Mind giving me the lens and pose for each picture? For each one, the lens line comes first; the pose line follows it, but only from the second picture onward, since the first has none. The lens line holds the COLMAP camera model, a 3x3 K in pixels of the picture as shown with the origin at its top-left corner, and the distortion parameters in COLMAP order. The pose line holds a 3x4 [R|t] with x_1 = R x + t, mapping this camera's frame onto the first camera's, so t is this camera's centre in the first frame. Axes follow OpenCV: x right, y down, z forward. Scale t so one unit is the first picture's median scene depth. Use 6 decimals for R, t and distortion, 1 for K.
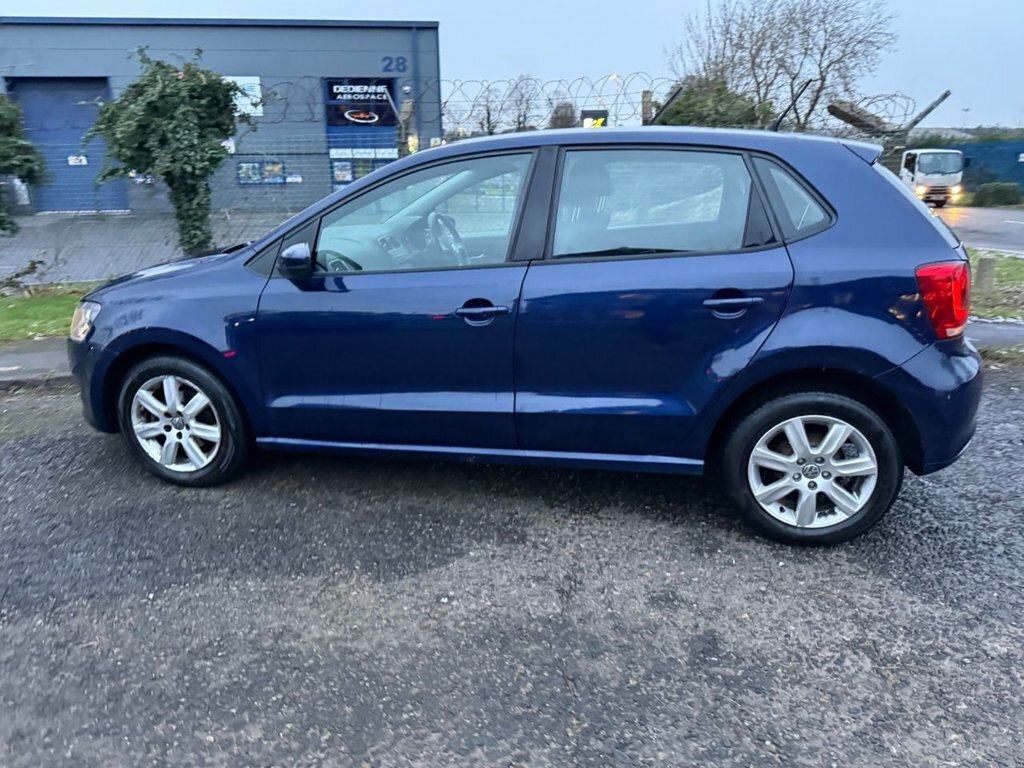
lens RADIAL K [[781.2, 0, 525.9], [0, 781.2, 315.1], [0, 0, 1]] dist [0.043736, -0.045531]
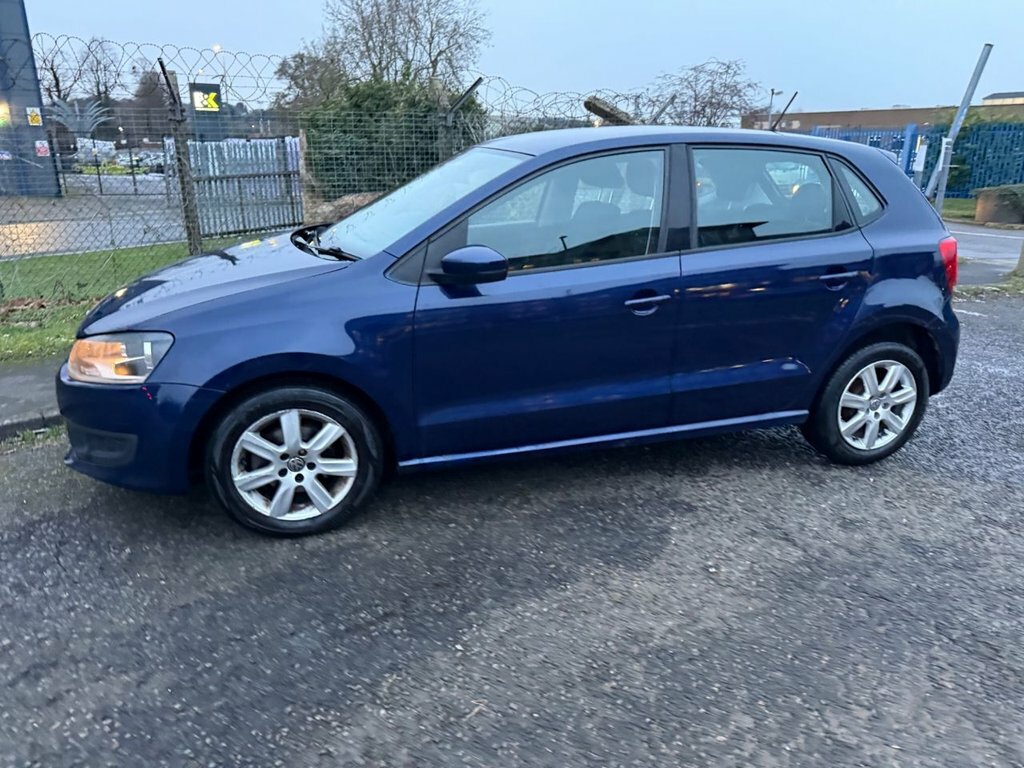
lens RADIAL K [[781.2, 0, 525.9], [0, 781.2, 315.1], [0, 0, 1]] dist [0.043736, -0.045531]
pose [[0.866486, -0.091122, 0.490815, -0.653110], [0.078990, 0.995840, 0.045432, -0.042734], [-0.492913, -0.000597, 0.870078, 0.149638]]
